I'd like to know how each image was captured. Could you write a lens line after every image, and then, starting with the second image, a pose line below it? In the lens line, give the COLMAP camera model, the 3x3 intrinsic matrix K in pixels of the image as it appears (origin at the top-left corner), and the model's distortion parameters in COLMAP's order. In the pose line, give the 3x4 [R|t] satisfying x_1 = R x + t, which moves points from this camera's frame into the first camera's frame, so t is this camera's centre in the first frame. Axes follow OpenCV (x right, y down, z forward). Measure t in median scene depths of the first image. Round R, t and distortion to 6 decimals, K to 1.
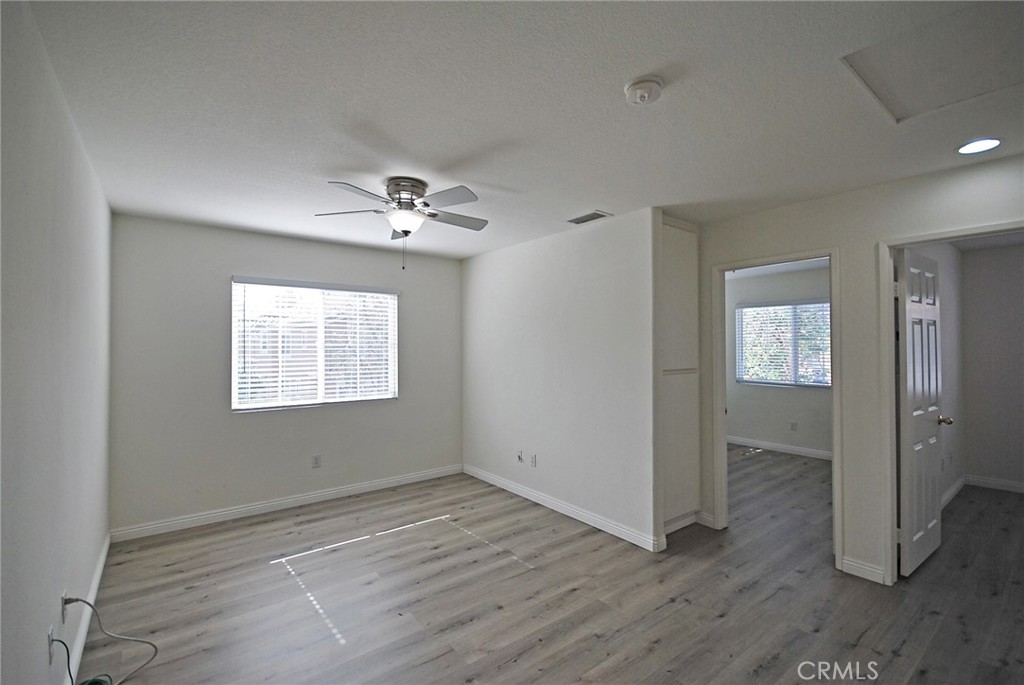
lens RADIAL K [[447.8, 0, 512.0], [0, 447.8, 342.5], [0, 0, 1]] dist [-0.002368, -0.000540]
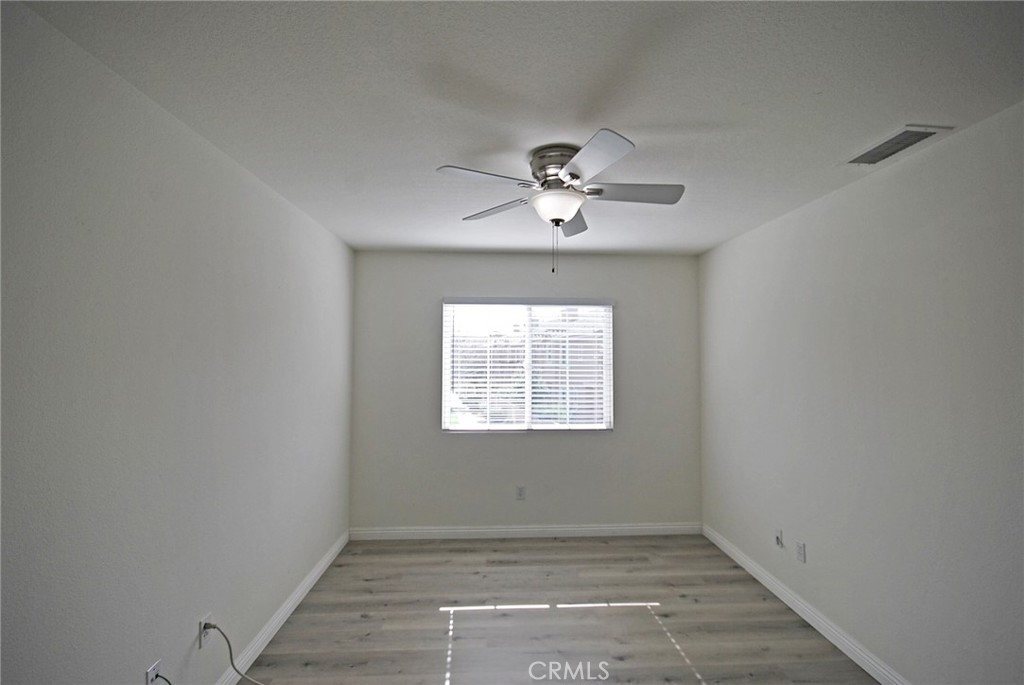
lens RADIAL K [[447.8, 0, 512.0], [0, 447.8, 342.5], [0, 0, 1]] dist [-0.002368, -0.000540]
pose [[0.822292, -0.014100, -0.568891, 0.085139], [0.000665, 0.999716, -0.023816, -0.022695], [0.569065, 0.019205, 0.822068, 0.263718]]
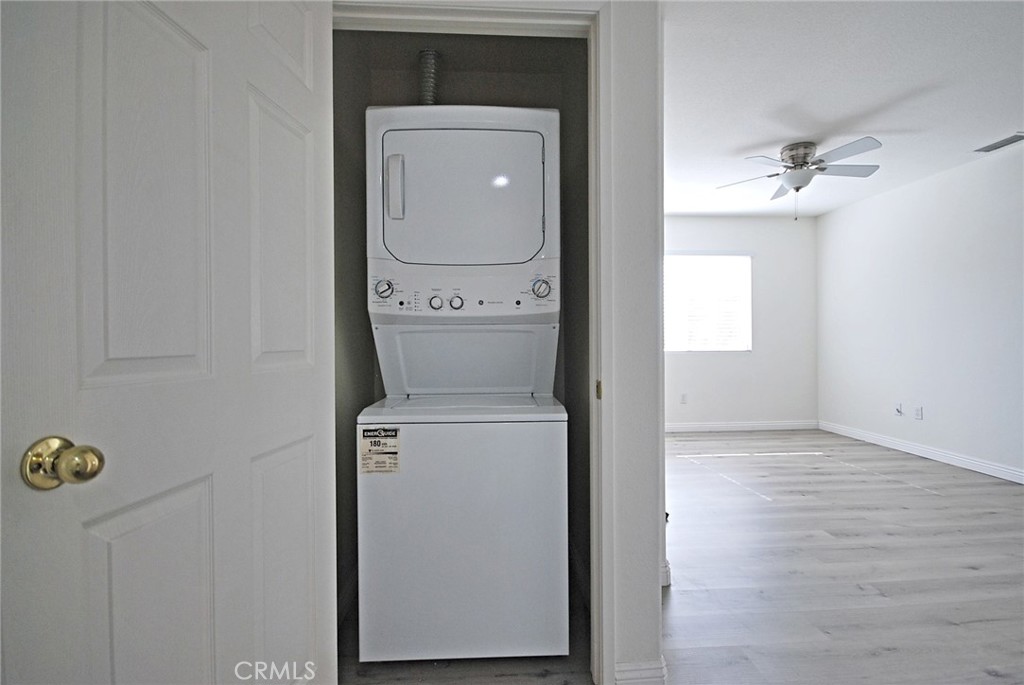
lens RADIAL K [[459.6, 0, 514.3], [0, 459.6, 341.1], [0, 0, 1]] dist [0.000884, -0.009430]
pose [[0.820960, 0.002273, -0.570981, -0.116150], [0.010868, 0.999749, 0.019607, 0.092279], [0.570882, -0.022302, 0.820729, -0.318720]]
